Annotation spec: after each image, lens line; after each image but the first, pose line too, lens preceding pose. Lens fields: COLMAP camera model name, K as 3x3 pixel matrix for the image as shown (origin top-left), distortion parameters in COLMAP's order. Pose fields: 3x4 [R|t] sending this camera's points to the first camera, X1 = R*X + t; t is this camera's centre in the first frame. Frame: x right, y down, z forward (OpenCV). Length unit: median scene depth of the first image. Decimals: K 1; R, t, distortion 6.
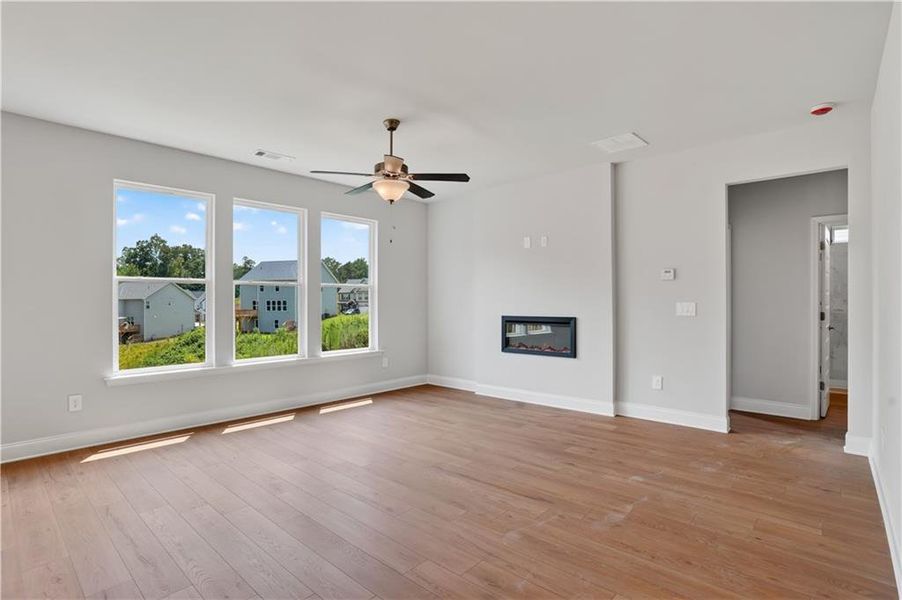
lens RADIAL K [[447.2, 0, 451.3], [0, 447.2, 306.8], [0, 0, 1]] dist [-0.080047, 0.035039]
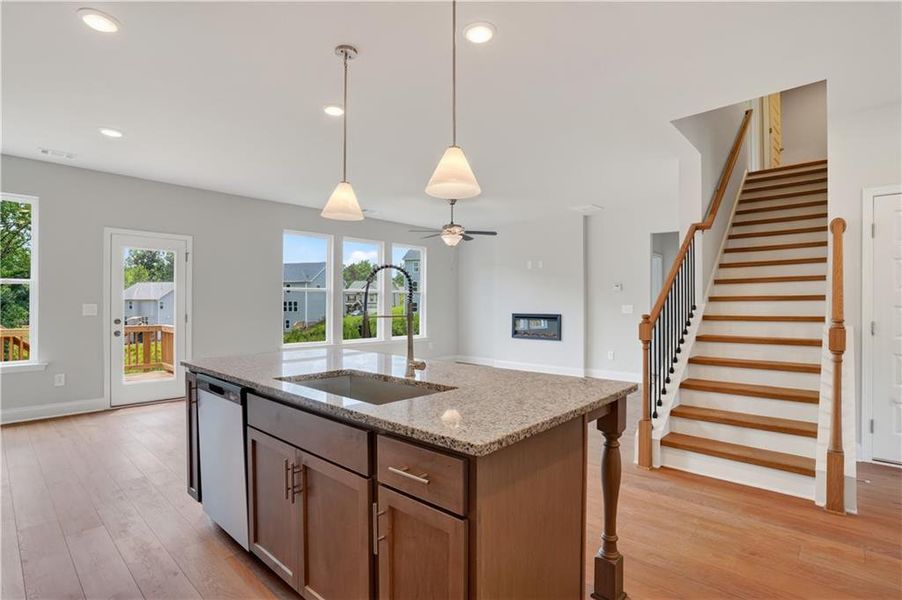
lens RADIAL K [[447.2, 0, 451.3], [0, 447.2, 306.8], [0, 0, 1]] dist [-0.080047, 0.035039]
pose [[0.999975, 0.005292, -0.004754, -0.089742], [-0.005313, 0.999977, -0.004248, 0.006023], [0.004732, 0.004273, 0.999980, -0.526571]]
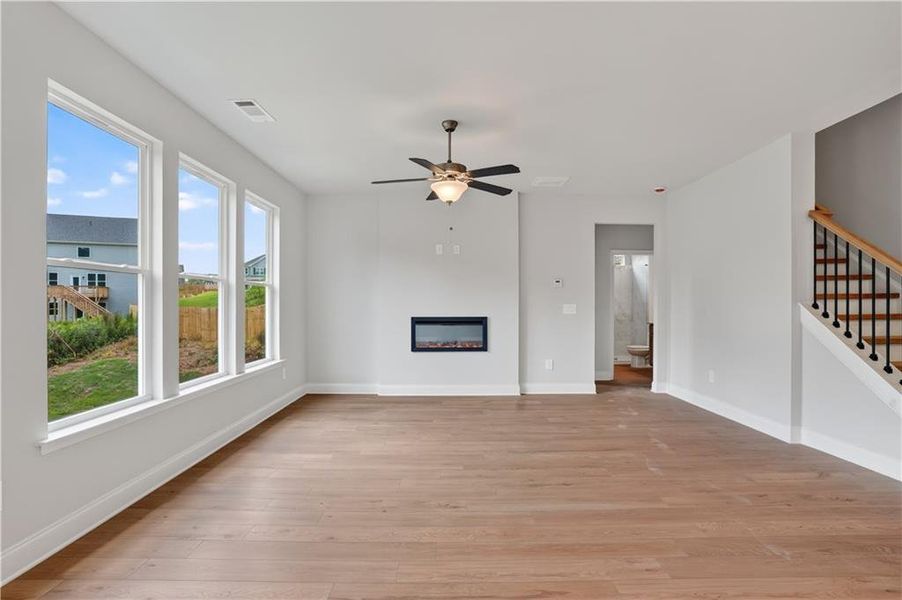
lens RADIAL K [[447.2, 0, 451.3], [0, 447.2, 306.8], [0, 0, 1]] dist [-0.080047, 0.035039]
pose [[0.735709, 0.000035, 0.677297, -0.569434], [0.005798, 0.999963, -0.006351, 0.004037], [-0.677272, 0.008600, 0.735682, 0.183722]]
